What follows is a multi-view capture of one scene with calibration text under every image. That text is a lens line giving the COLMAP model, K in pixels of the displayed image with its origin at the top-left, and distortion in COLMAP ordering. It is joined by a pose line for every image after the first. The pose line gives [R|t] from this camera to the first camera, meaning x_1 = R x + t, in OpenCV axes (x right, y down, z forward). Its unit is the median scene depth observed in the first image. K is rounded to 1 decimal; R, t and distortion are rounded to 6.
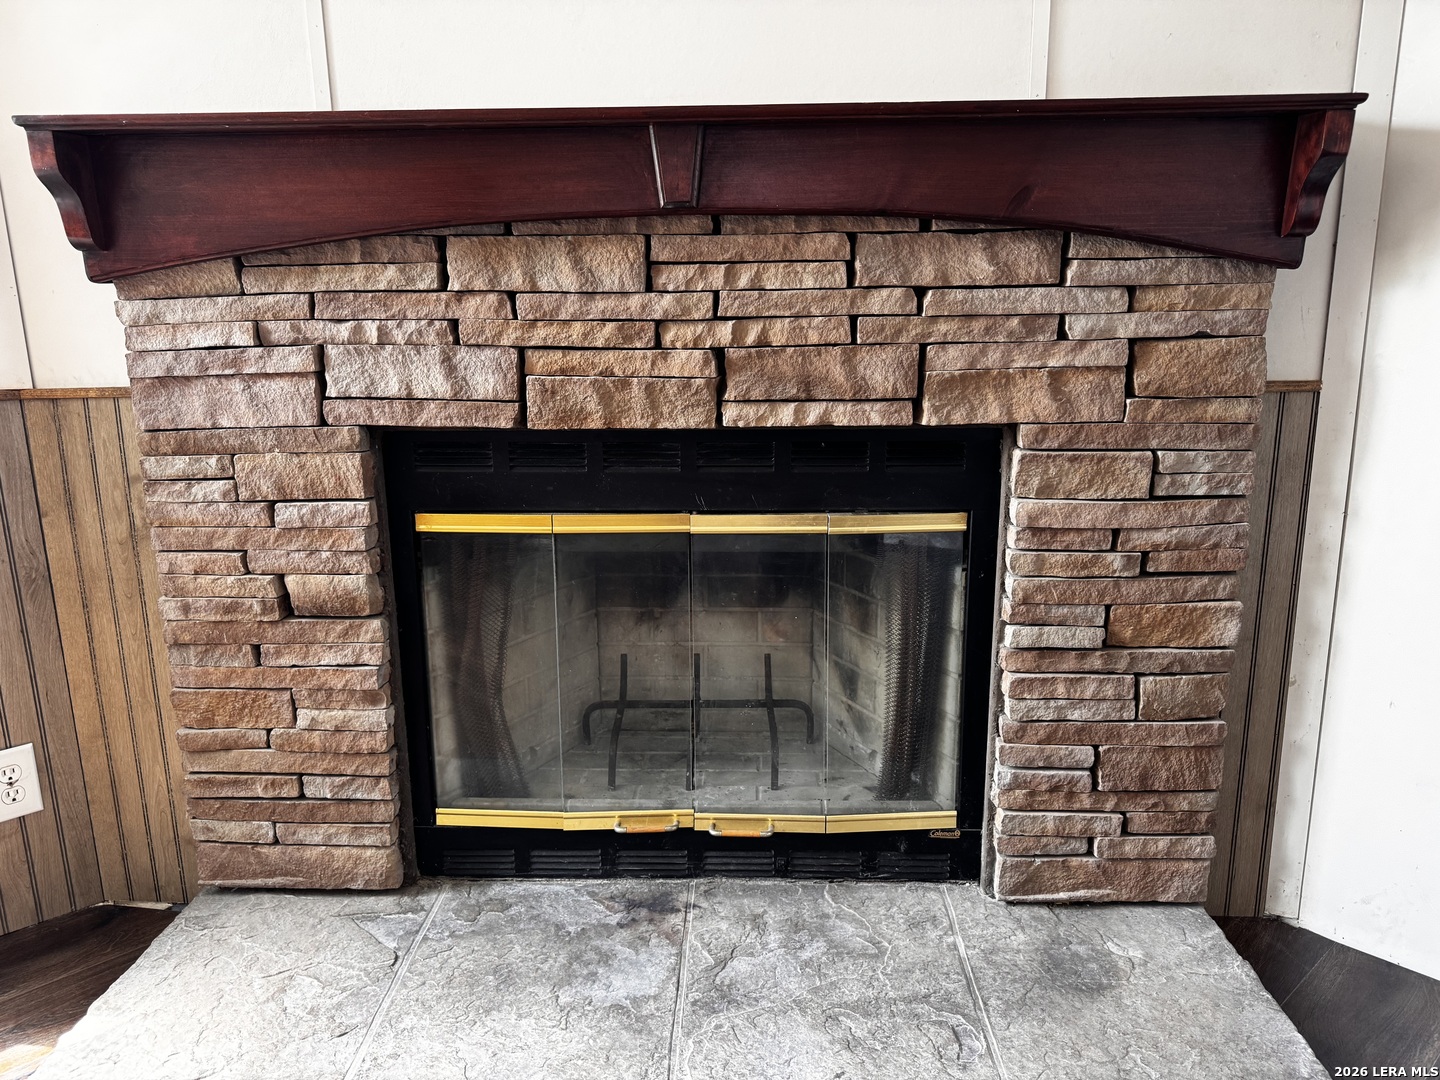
lens RADIAL K [[1015.4, 0, 706.8], [0, 1015.4, 541.0], [0, 0, 1]] dist [0.045724, -0.052168]
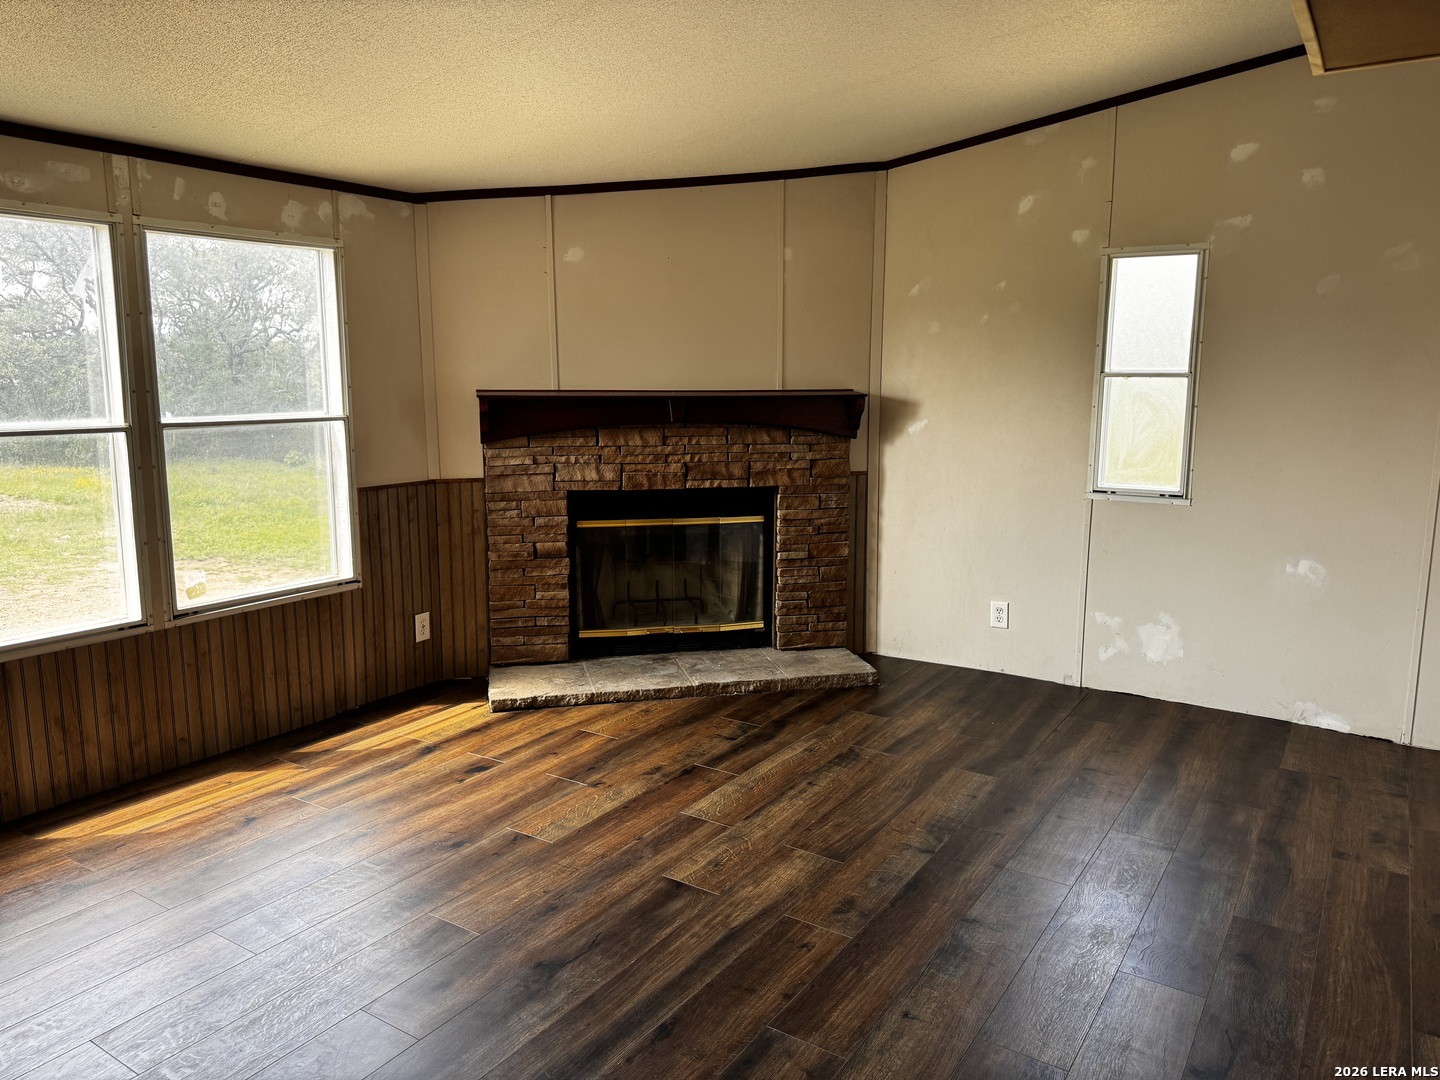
lens RADIAL K [[1015.4, 0, 721.5], [0, 1015.4, 537.9], [0, 0, 1]] dist [0.045724, -0.052168]
pose [[0.965874, -0.029594, 0.257316, -0.658937], [0.044971, 0.997523, -0.054081, 0.200938], [-0.255078, 0.063807, 0.964813, -1.916870]]
